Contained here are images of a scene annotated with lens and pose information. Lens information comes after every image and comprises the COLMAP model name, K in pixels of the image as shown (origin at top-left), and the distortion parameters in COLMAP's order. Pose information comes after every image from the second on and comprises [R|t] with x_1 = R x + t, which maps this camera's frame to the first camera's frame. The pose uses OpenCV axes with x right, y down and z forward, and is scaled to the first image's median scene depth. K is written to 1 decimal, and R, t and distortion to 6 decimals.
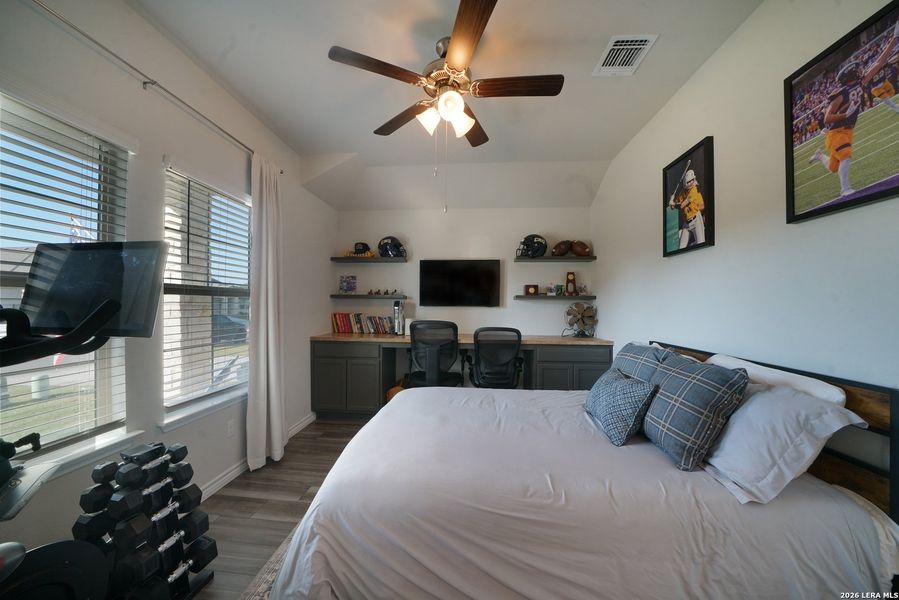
lens RADIAL K [[310.7, 0, 444.6], [0, 310.7, 305.7], [0, 0, 1]] dist [-0.026545, 0.003101]
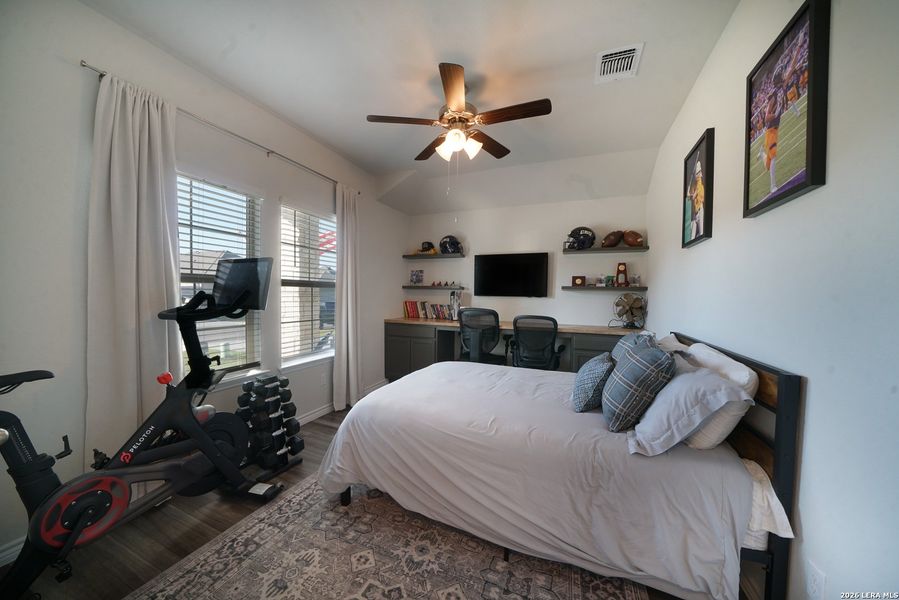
lens RADIAL K [[310.7, 0, 444.6], [0, 310.7, 305.7], [0, 0, 1]] dist [-0.026545, 0.003101]
pose [[0.951000, 0.017719, -0.308683, 0.330690], [-0.008371, 0.999466, 0.031582, 0.004286], [0.309078, -0.027450, 0.950640, -0.224498]]
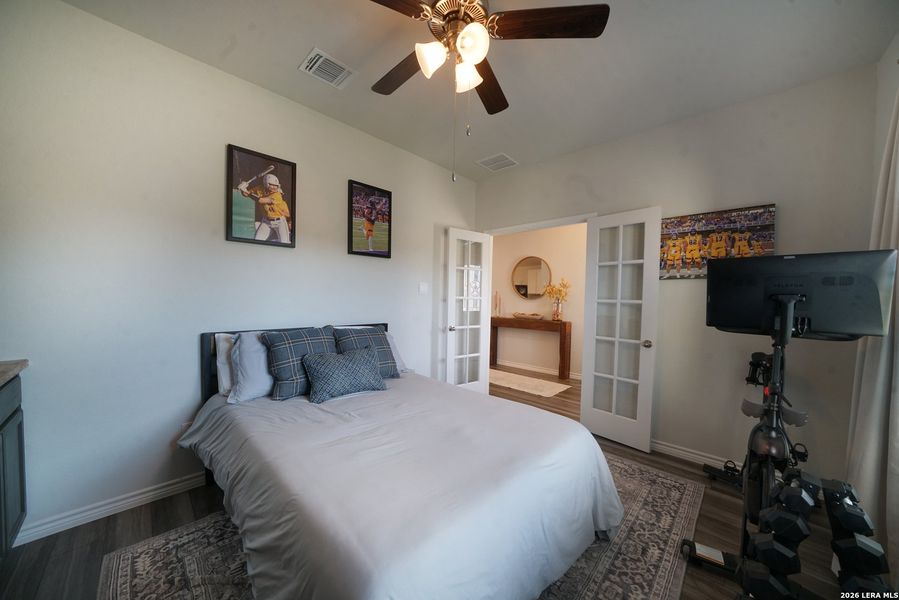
lens RADIAL K [[310.7, 0, 444.6], [0, 310.7, 305.7], [0, 0, 1]] dist [-0.026545, 0.003101]
pose [[-0.773114, -0.039589, 0.633031, -0.455550], [-0.025856, 0.999188, 0.030909, -0.004024], [-0.633740, 0.007528, -0.773509, 1.503800]]
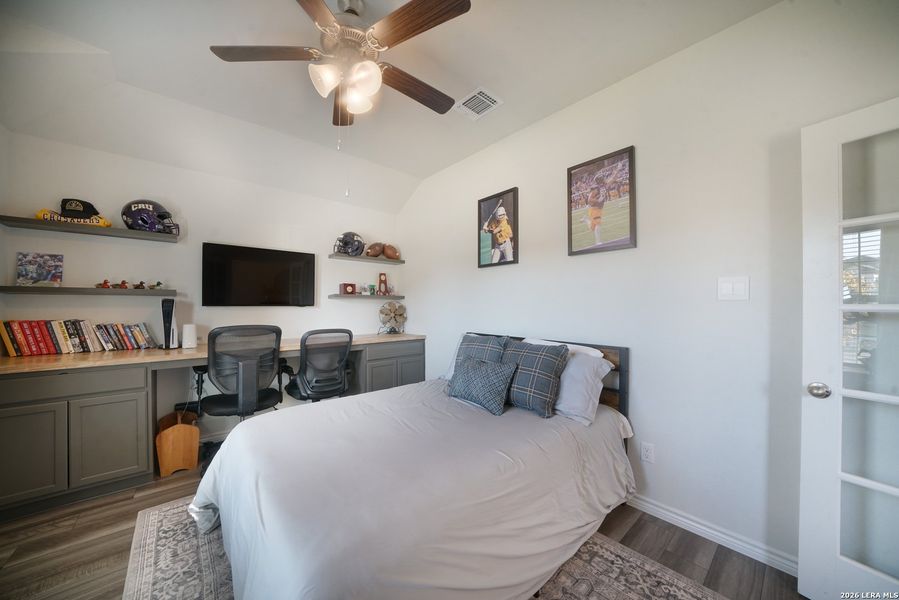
lens RADIAL K [[312.2, 0, 445.2], [0, 312.2, 305.8], [0, 0, 1]] dist [-0.018925, 0.000113]
pose [[0.698735, -0.005908, 0.715356, -0.390806], [0.002475, 0.999980, 0.005840, -0.004951], [-0.715376, -0.002310, 0.698736, 0.193898]]
